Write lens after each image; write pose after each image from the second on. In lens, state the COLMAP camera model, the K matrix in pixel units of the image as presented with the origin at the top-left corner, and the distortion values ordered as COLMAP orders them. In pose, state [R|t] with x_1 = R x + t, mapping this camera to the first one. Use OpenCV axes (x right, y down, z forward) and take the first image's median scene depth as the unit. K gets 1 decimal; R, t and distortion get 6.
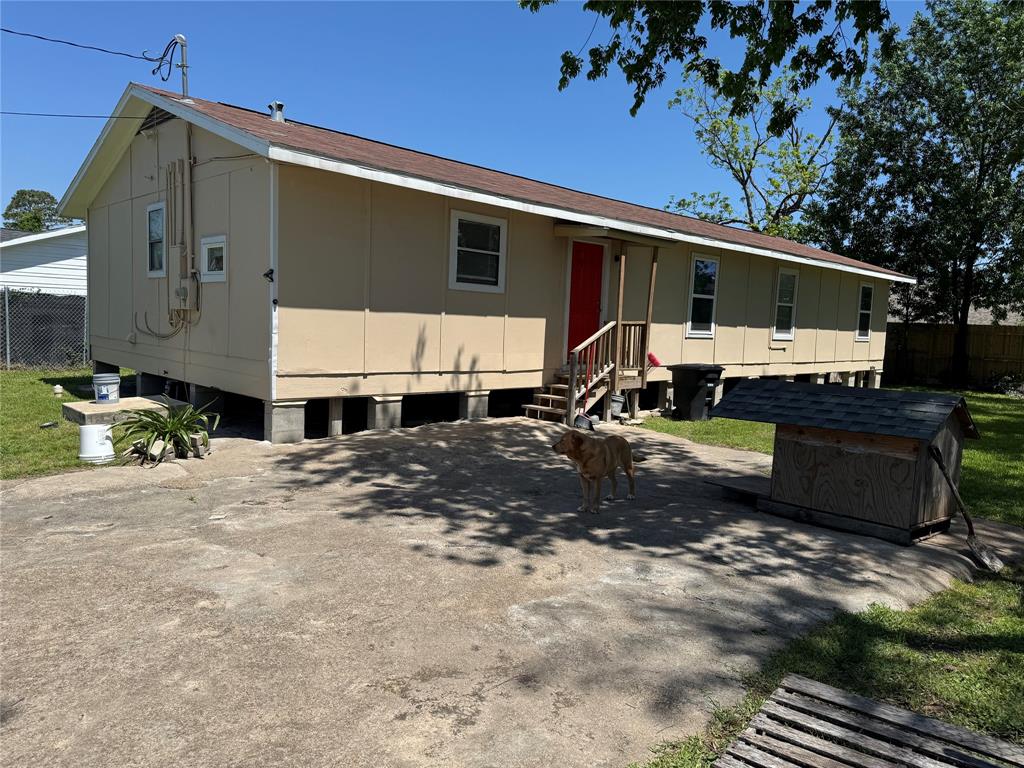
lens RADIAL K [[722.9, 0, 532.5], [0, 722.9, 387.6], [0, 0, 1]] dist [0.081855, -0.110565]
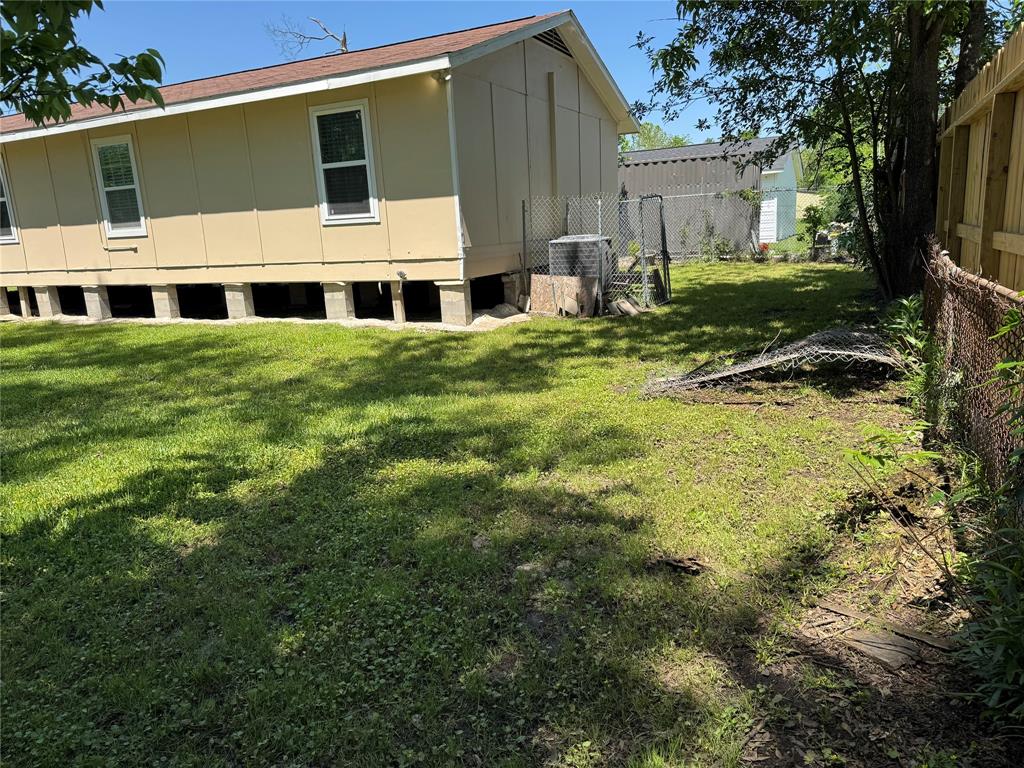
lens RADIAL K [[722.9, 0, 514.6], [0, 722.9, 380.9], [0, 0, 1]] dist [0.081855, -0.110565]
pose [[0.307258, 0.174167, -0.935552, 1.041527], [-0.005458, 0.983415, 0.181285, -0.046854], [0.951611, -0.050595, 0.303113, 0.947592]]
